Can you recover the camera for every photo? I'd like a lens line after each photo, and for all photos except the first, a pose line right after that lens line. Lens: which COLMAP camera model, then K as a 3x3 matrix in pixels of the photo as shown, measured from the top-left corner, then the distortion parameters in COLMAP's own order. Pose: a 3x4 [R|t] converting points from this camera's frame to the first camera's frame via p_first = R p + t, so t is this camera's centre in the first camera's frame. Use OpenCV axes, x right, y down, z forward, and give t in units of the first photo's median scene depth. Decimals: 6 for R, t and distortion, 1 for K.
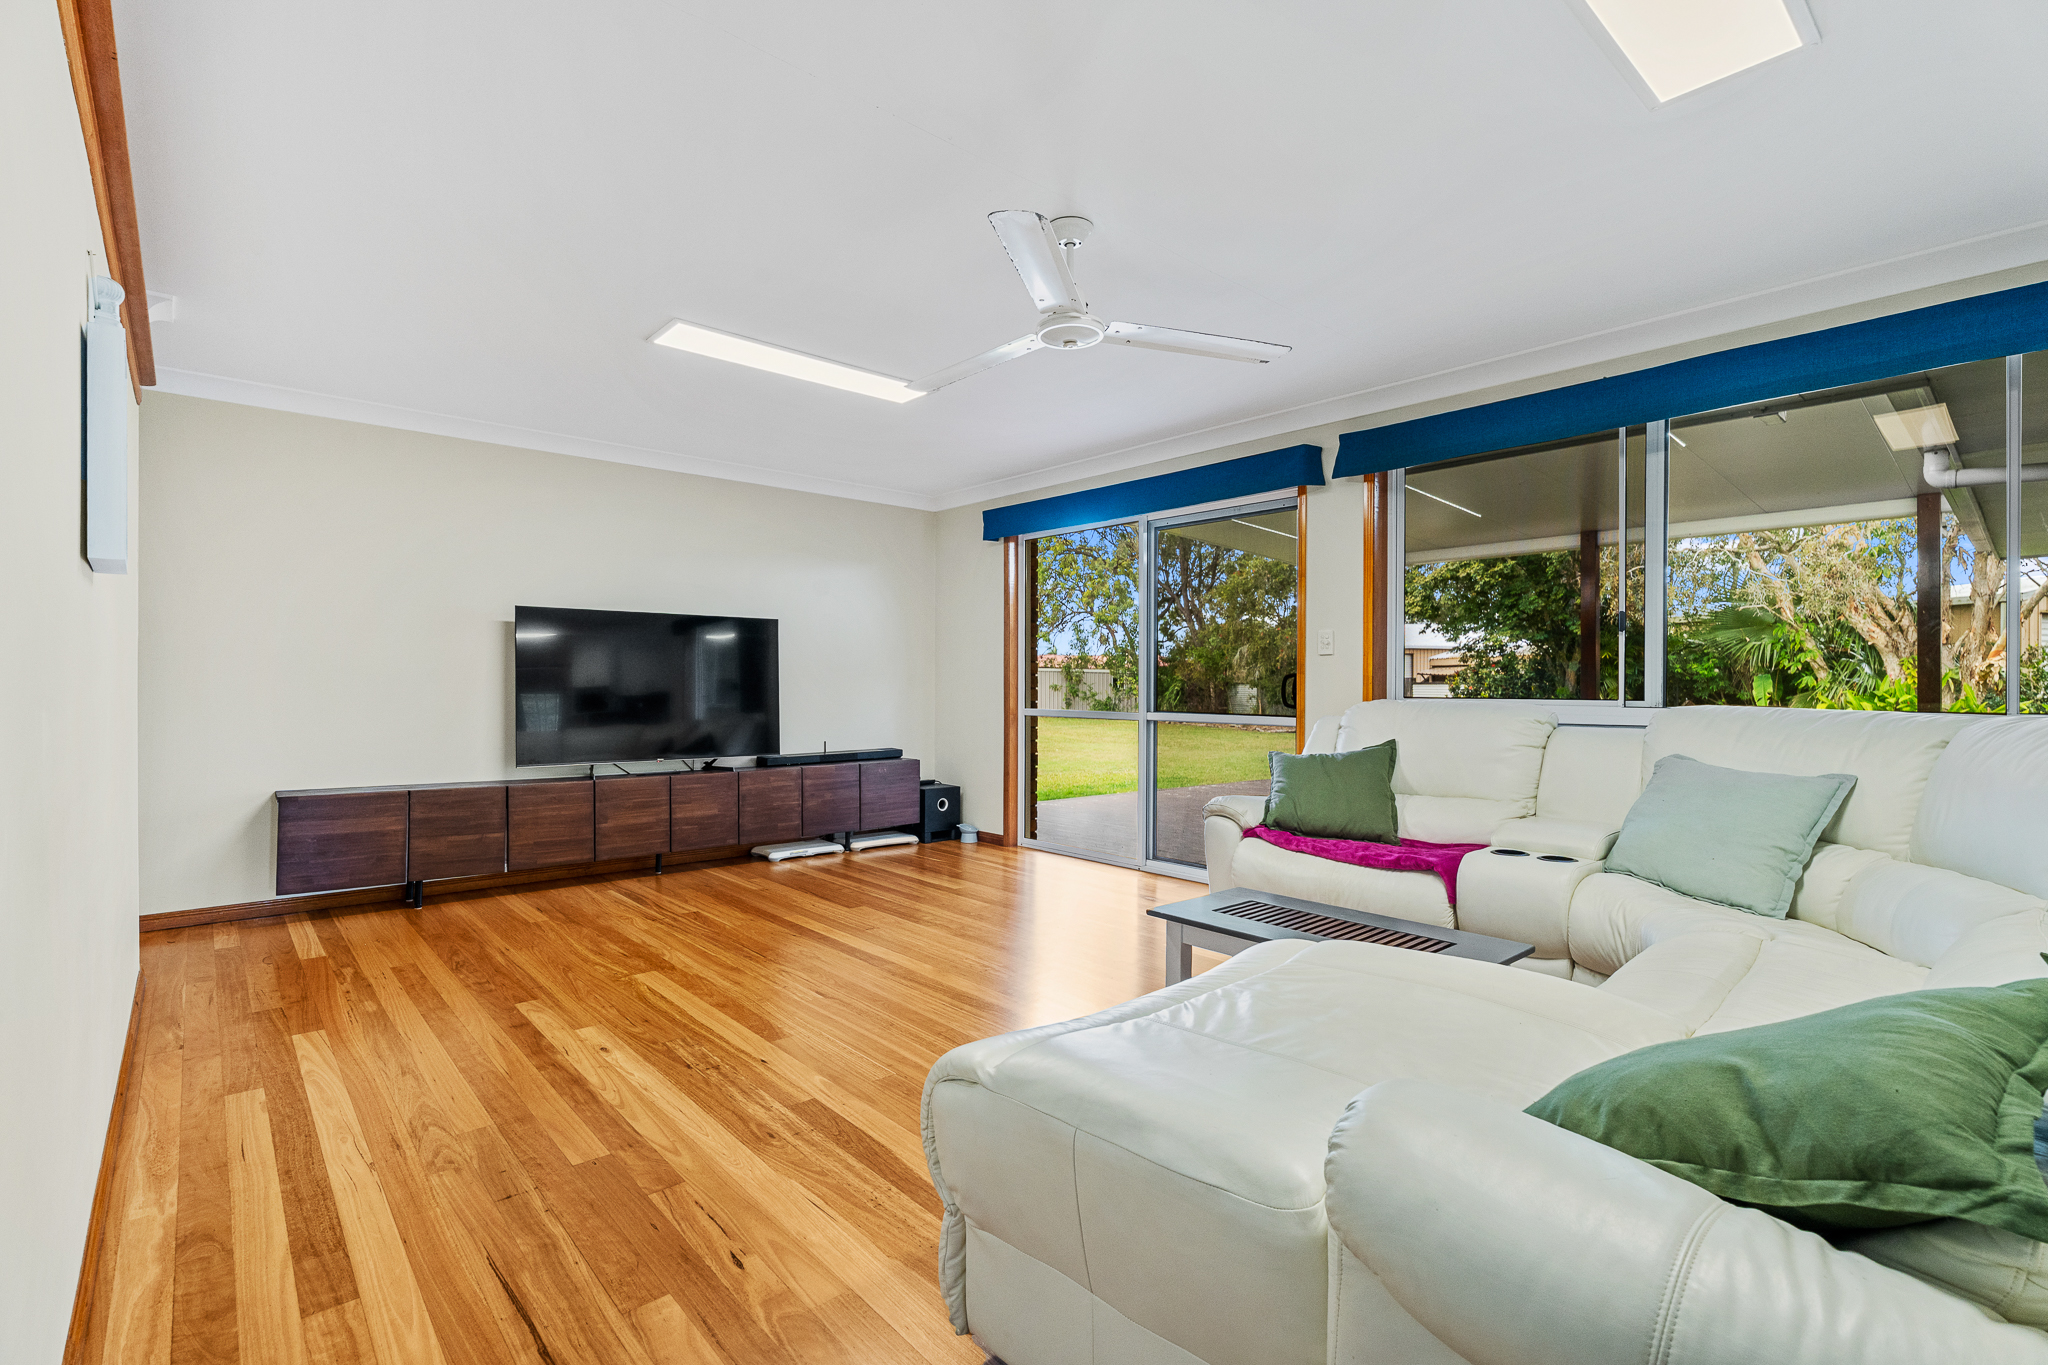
lens RADIAL K [[924.3, 0, 1029.7], [0, 924.3, 683.5], [0, 0, 1]] dist [-0.001233, -0.000187]
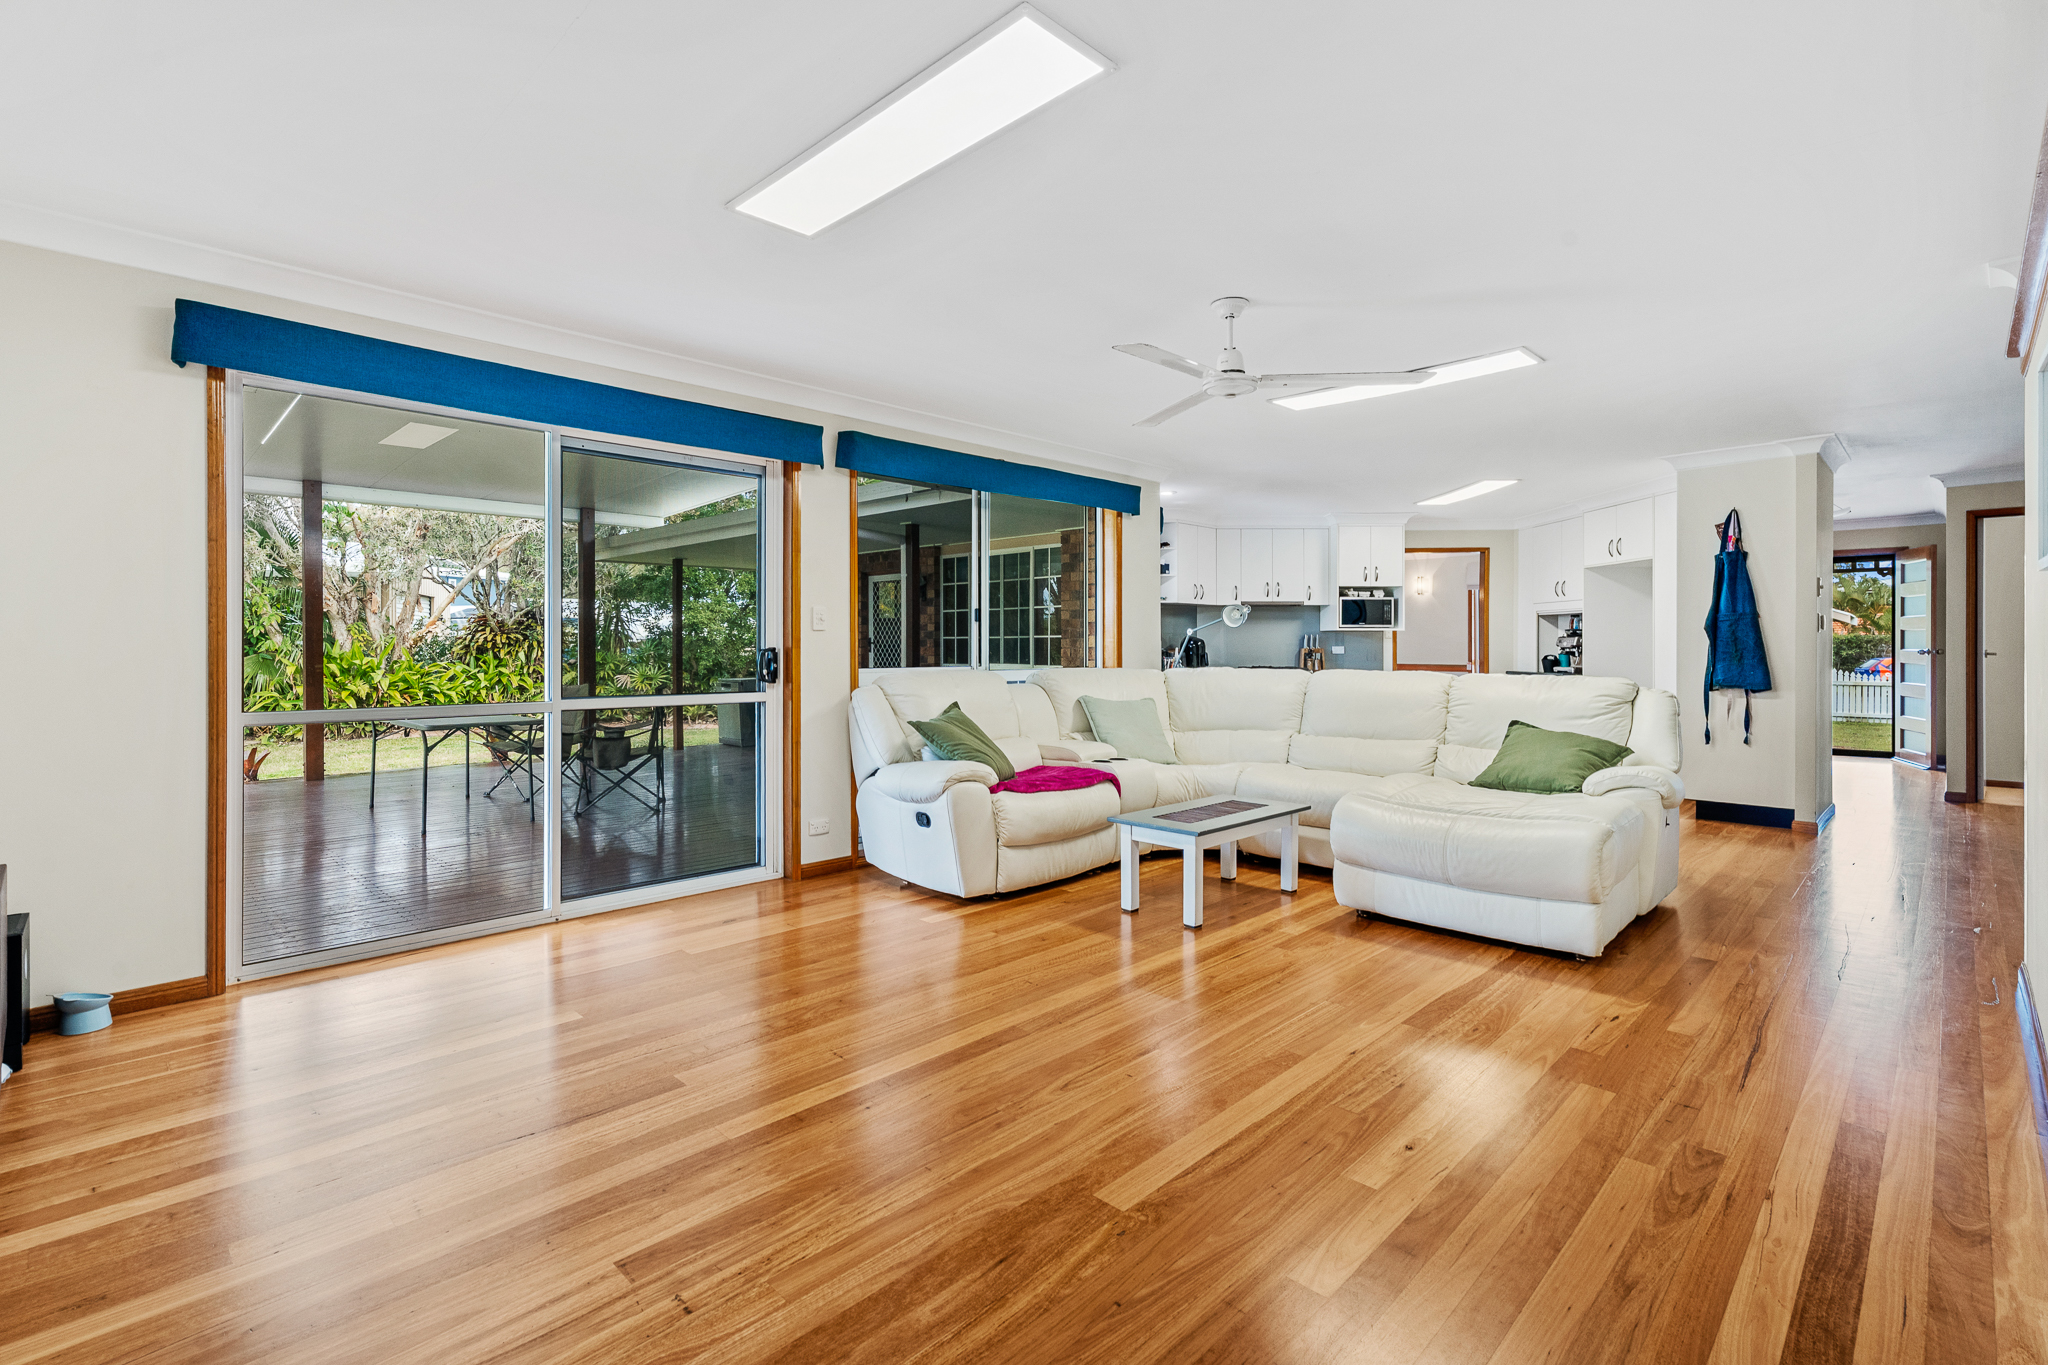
lens RADIAL K [[924.3, 0, 1002.8], [0, 924.3, 652.4], [0, 0, 1]] dist [-0.001233, -0.000187]
pose [[-0.037657, -0.010640, 0.999234, -0.932257], [-0.001549, 0.999943, 0.010589, -0.021763], [-0.999290, -0.001149, -0.037672, 1.047886]]
